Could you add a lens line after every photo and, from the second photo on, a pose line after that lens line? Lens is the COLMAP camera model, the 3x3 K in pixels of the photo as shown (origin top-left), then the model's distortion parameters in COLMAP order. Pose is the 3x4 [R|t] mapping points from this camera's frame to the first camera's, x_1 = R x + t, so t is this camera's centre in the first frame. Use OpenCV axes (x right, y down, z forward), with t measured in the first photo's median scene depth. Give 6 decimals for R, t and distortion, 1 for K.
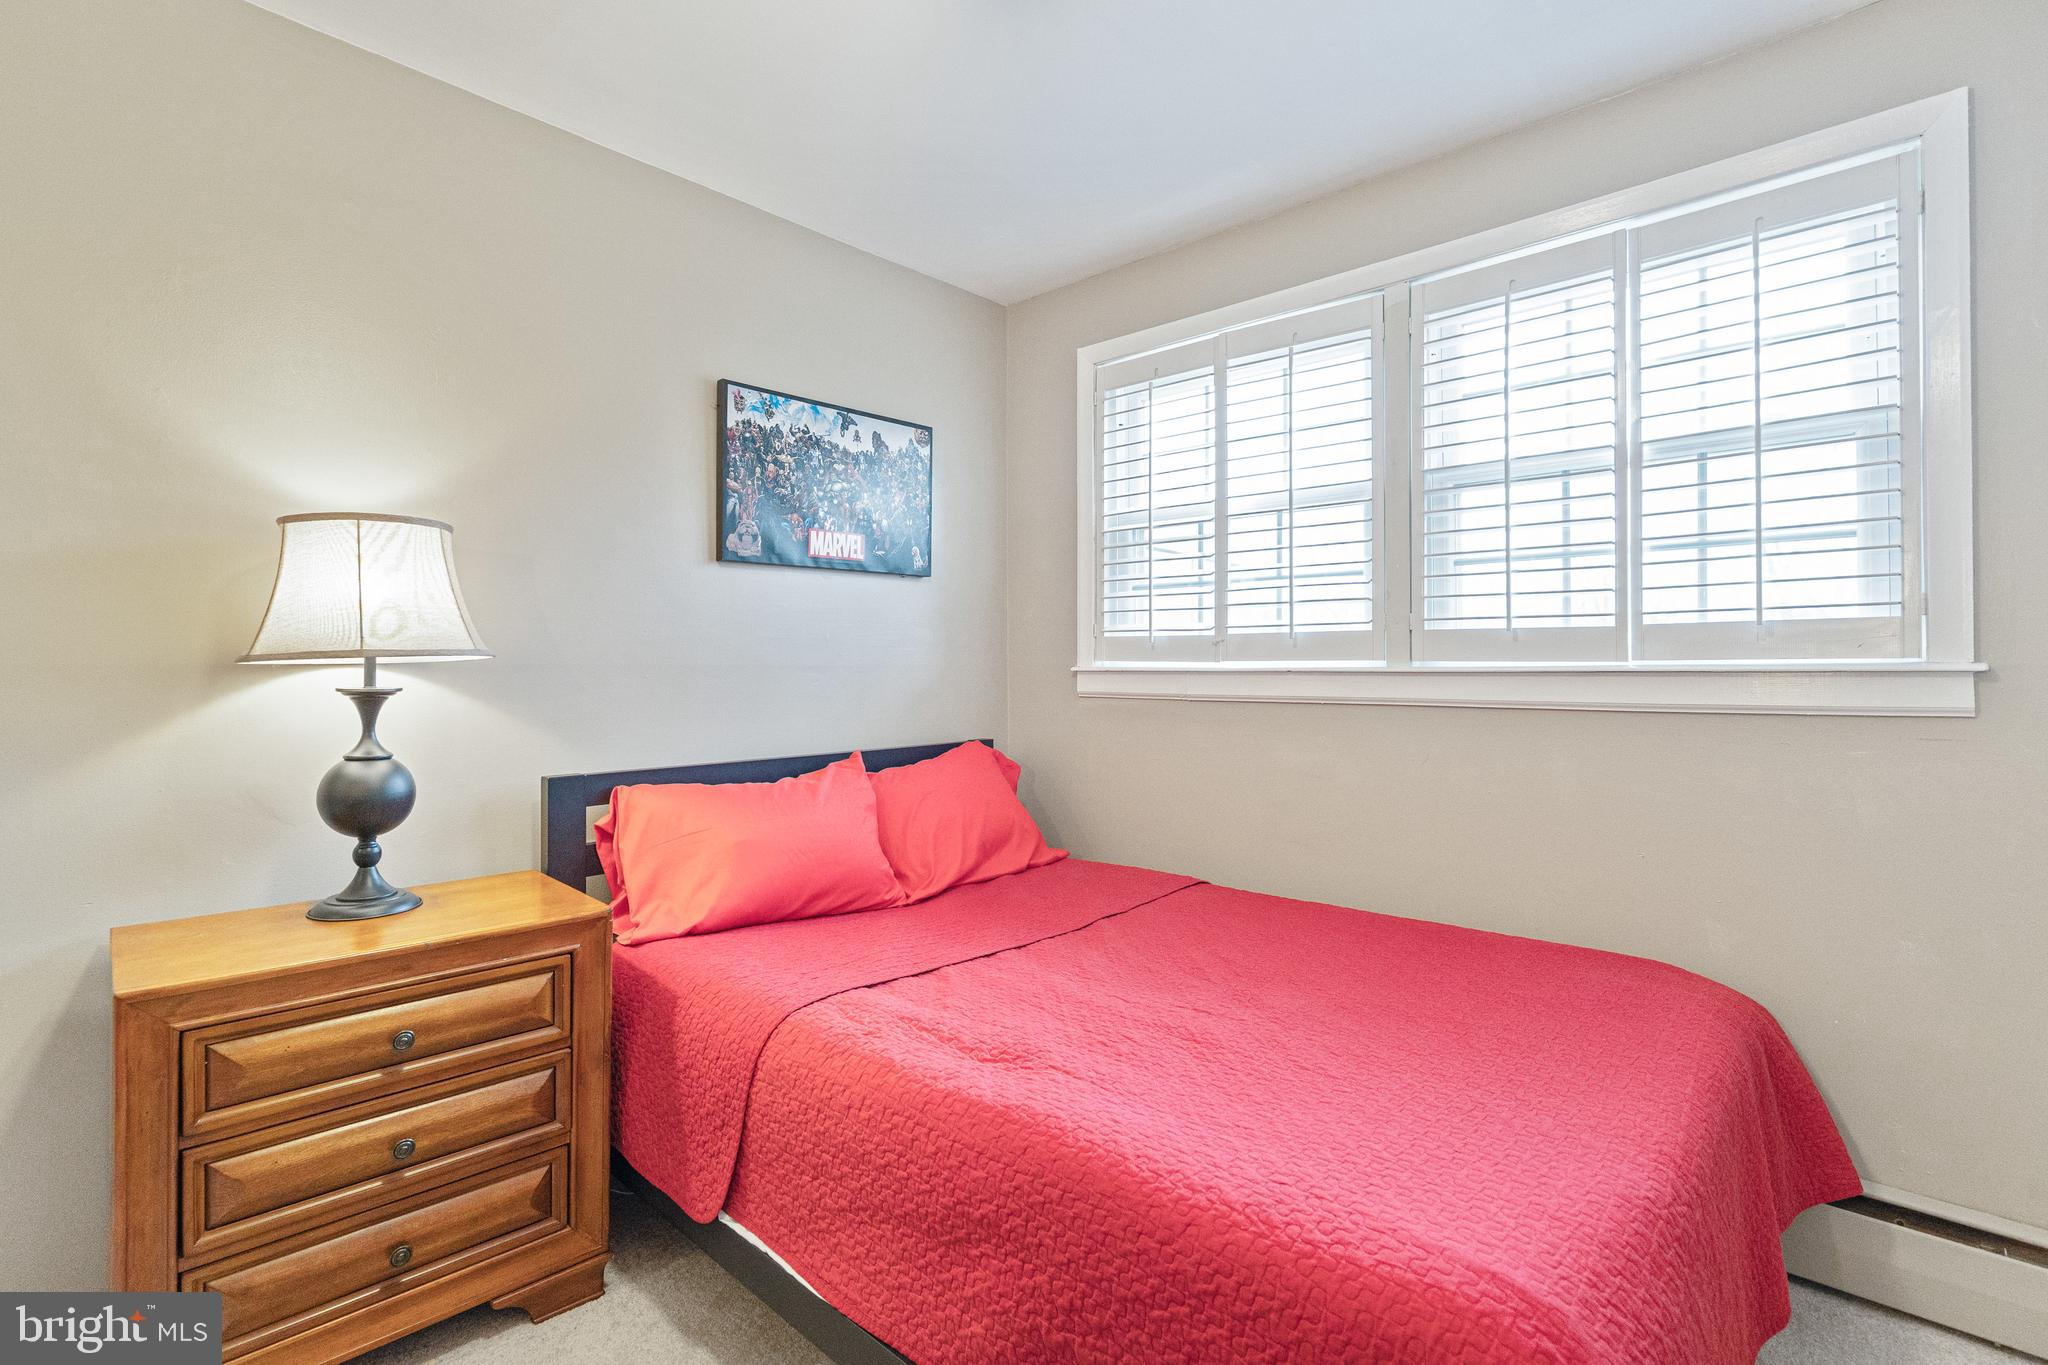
lens RADIAL K [[942.8, 0, 996.7], [0, 942.8, 651.1], [0, 0, 1]] dist [-0.000708, 0.001702]
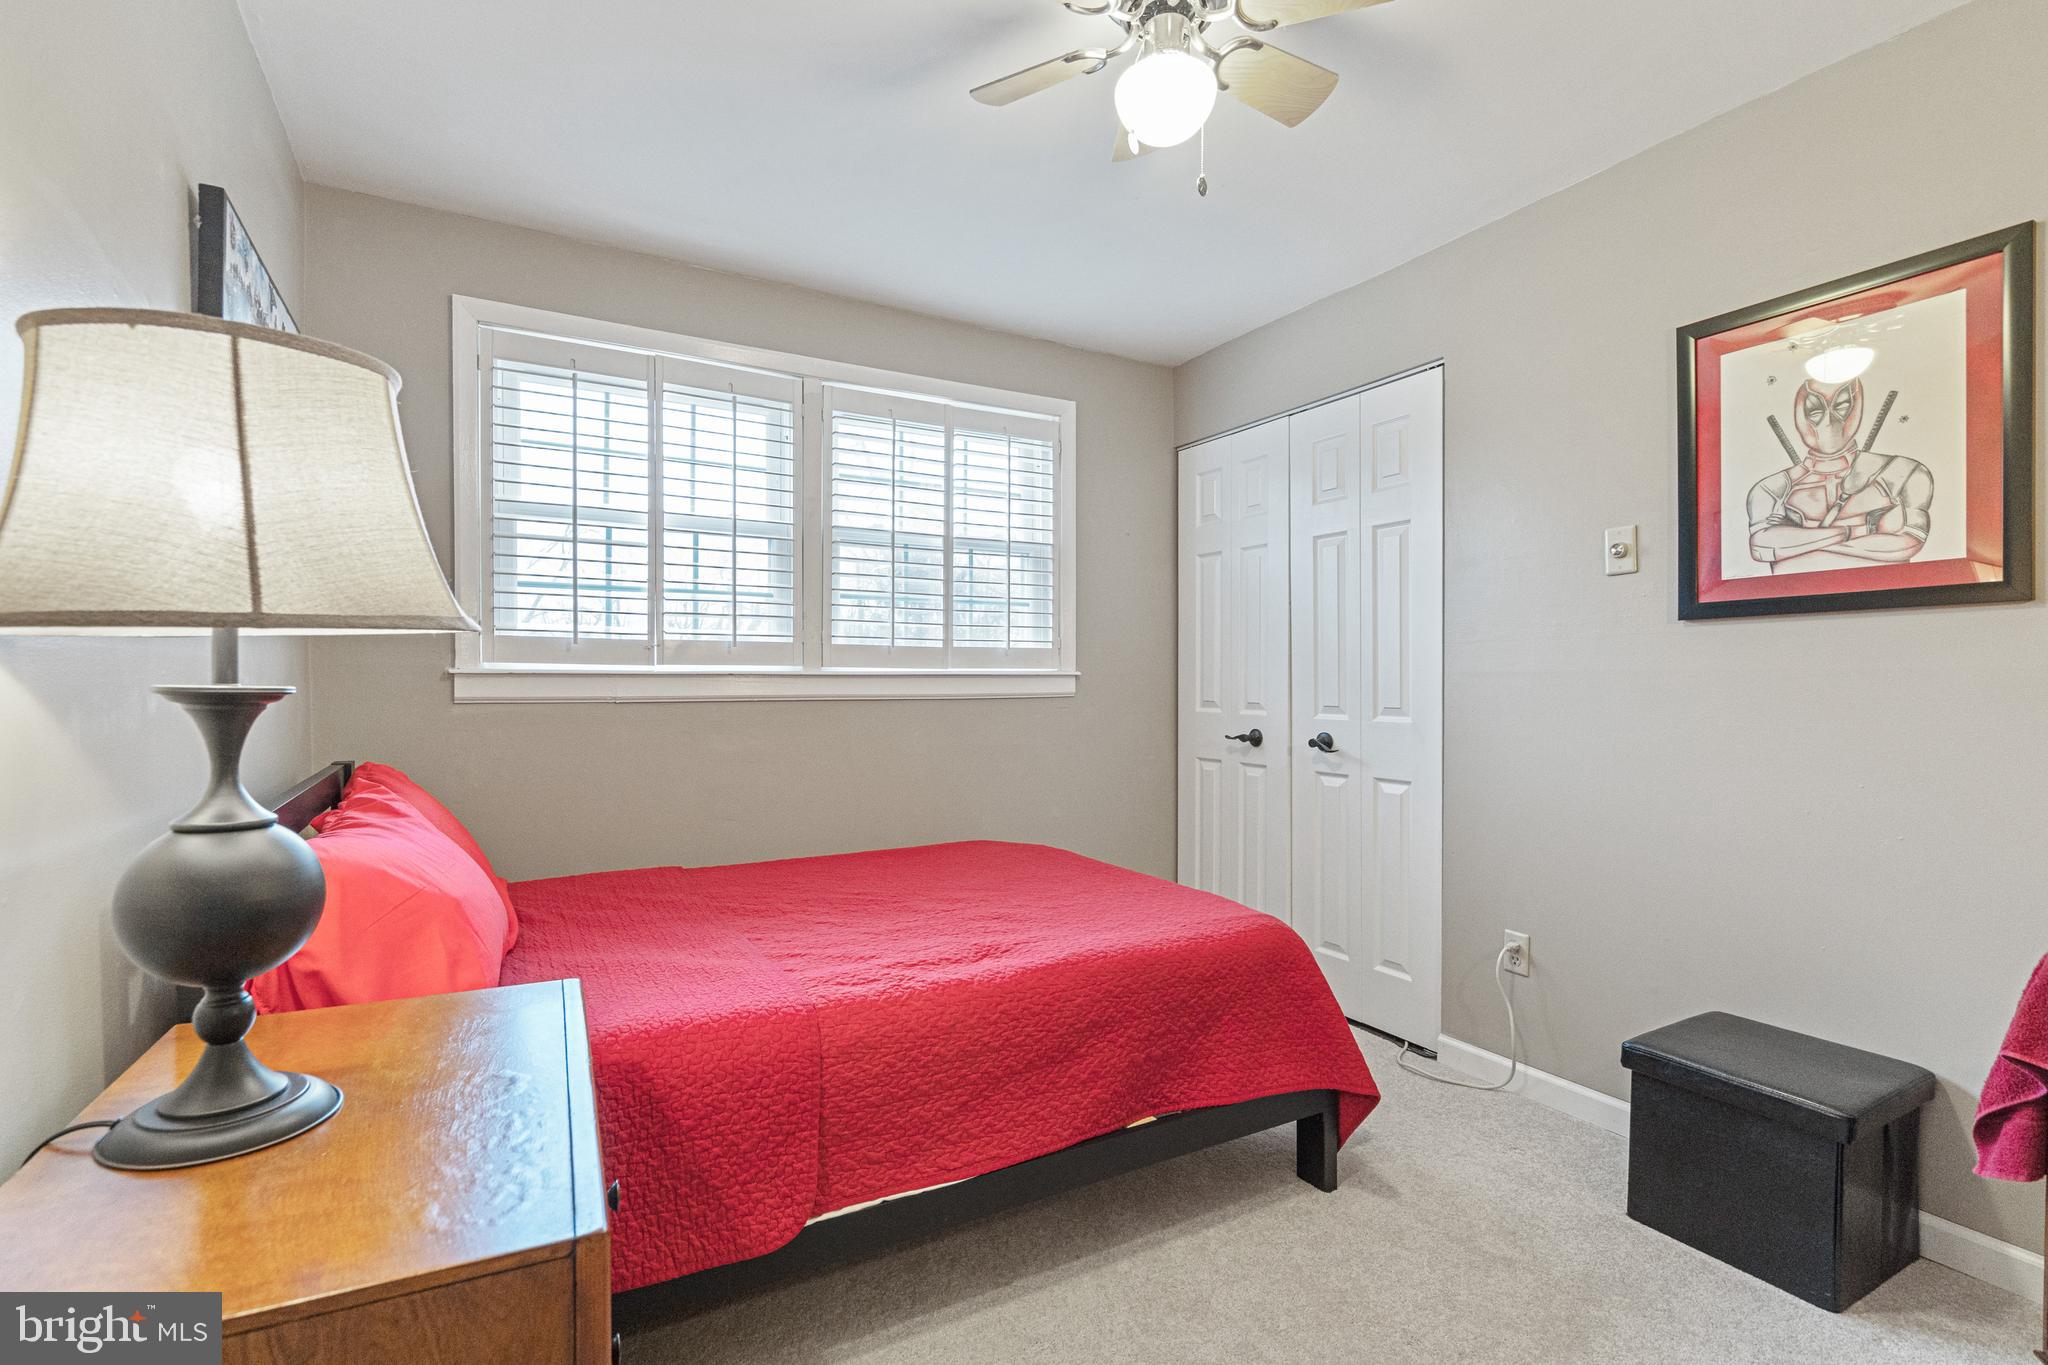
lens RADIAL K [[942.8, 0, 1031.2], [0, 942.8, 683.5], [0, 0, 1]] dist [-0.000708, 0.001702]
pose [[0.295129, -0.001614, 0.955456, -0.761003], [-0.017501, 0.999822, 0.007094, 0.019649], [-0.955297, -0.018815, 0.295048, 0.327767]]
